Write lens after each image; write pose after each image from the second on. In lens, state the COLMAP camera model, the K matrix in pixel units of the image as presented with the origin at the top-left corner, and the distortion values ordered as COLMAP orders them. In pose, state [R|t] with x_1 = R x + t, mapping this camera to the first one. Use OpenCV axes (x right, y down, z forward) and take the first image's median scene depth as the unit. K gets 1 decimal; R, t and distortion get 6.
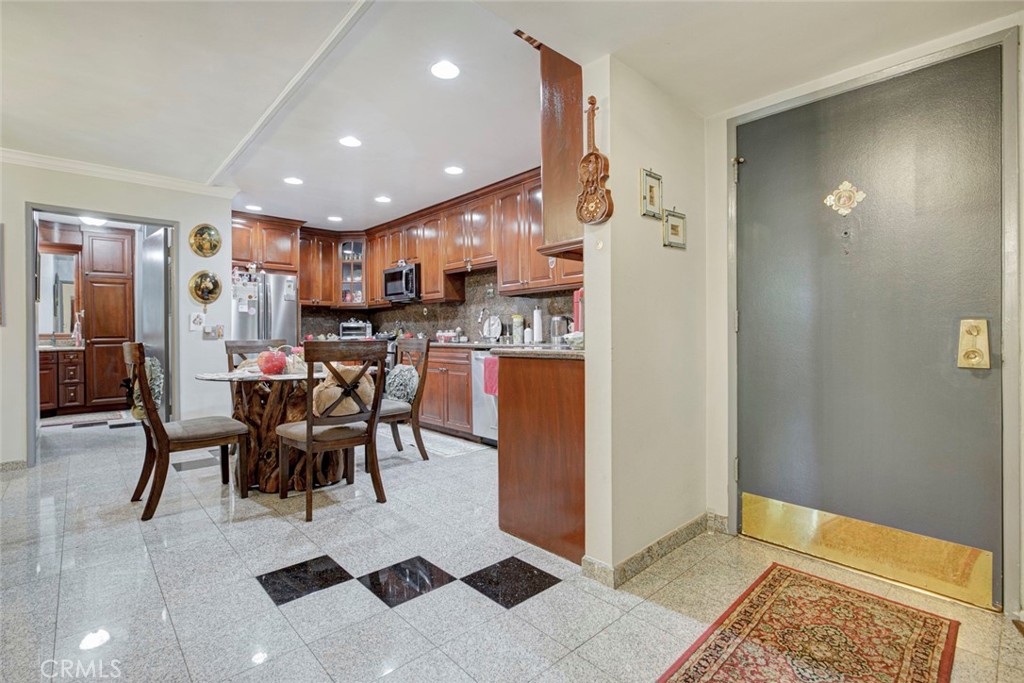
lens RADIAL K [[476.0, 0, 507.2], [0, 476.0, 328.9], [0, 0, 1]] dist [-0.003323, -0.000275]
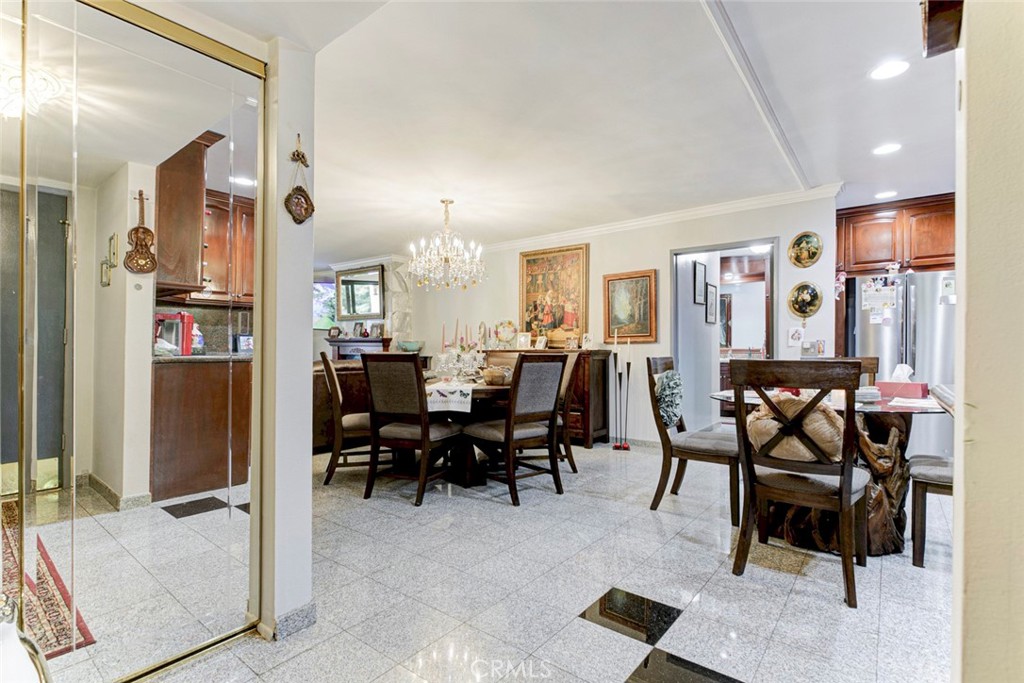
lens RADIAL K [[484.9, 0, 514.9], [0, 484.9, 349.3], [0, 0, 1]] dist [0.001043, -0.000123]
pose [[0.176312, 0.004995, -0.984322, 0.207508], [0.006742, 0.999958, 0.006282, -0.000367], [0.984311, -0.007744, 0.176271, 0.274085]]
